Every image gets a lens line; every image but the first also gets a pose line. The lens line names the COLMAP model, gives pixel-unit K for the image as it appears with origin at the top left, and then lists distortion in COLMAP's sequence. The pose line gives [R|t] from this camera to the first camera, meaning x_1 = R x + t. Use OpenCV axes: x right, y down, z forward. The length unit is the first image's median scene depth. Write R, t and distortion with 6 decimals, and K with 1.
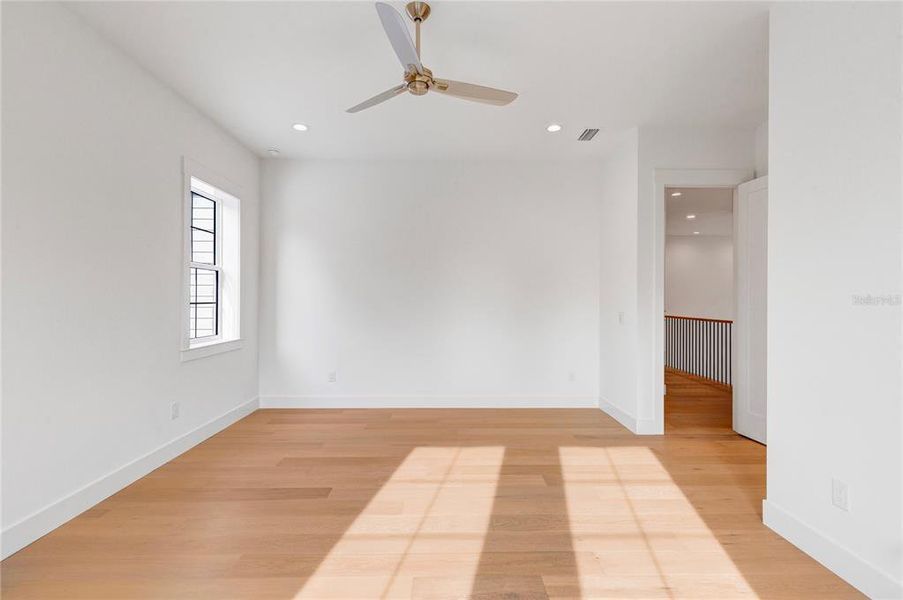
lens RADIAL K [[400.3, 0, 439.4], [0, 400.3, 301.0], [0, 0, 1]] dist [0.026290, -0.000060]
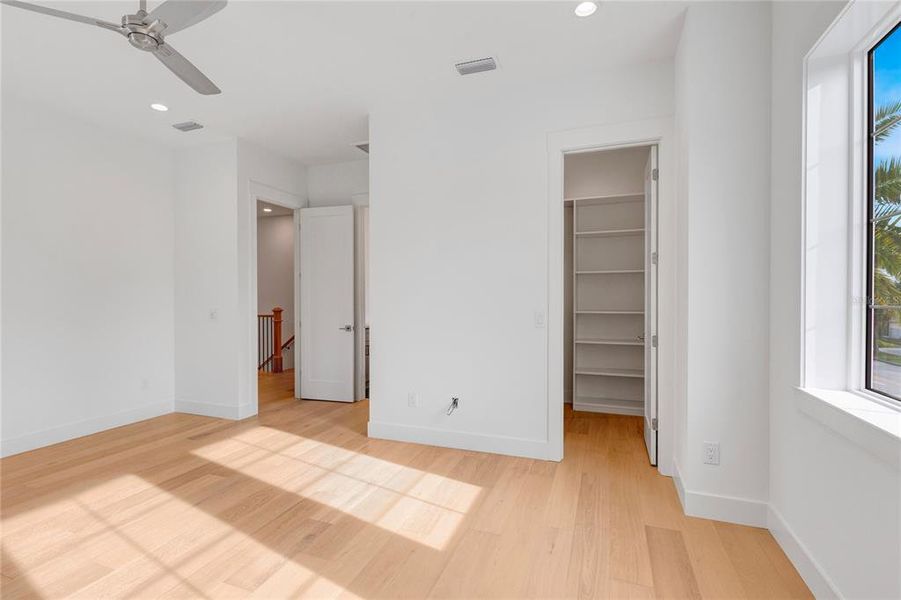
lens RADIAL K [[399.4, 0, 438.5], [0, 399.4, 301.0], [0, 0, 1]] dist [0.026290, -0.000060]
pose [[0.435458, -0.011728, 0.900133, -0.397237], [0.006458, 0.999930, 0.009903, 0.000052], [-0.900186, 0.001501, 0.435503, 0.059114]]
